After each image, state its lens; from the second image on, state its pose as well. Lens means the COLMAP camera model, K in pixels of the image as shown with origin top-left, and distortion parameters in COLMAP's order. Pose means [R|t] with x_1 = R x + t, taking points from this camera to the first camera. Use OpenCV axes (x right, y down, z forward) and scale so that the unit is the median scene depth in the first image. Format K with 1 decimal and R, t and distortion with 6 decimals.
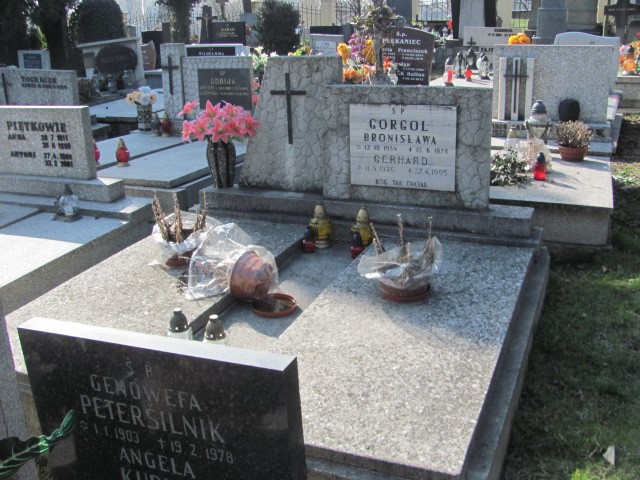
lens RADIAL K [[691.2, 0, 321.2], [0, 691.2, 238.0], [0, 0, 1]] dist [-0.119436, 0.000000]
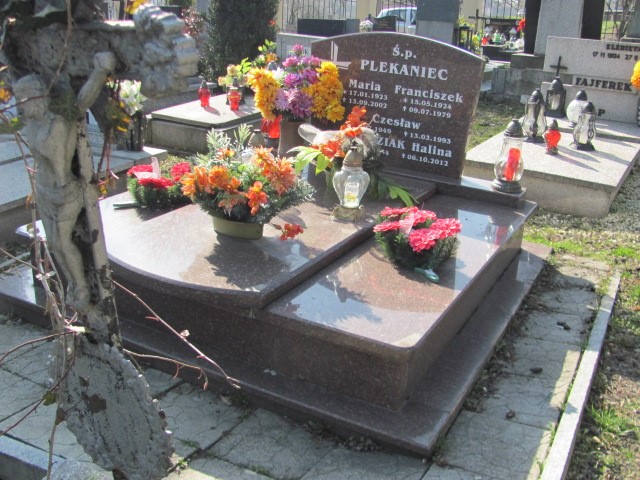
lens RADIAL K [[691.2, 0, 320.9], [0, 691.2, 240.6], [0, 0, 1]] dist [-0.119436, 0.000000]
pose [[0.994412, 0.074779, -0.074516, 0.107738], [-0.073216, 0.997039, 0.023497, -0.191173], [0.076053, -0.017910, 0.996943, 0.580684]]
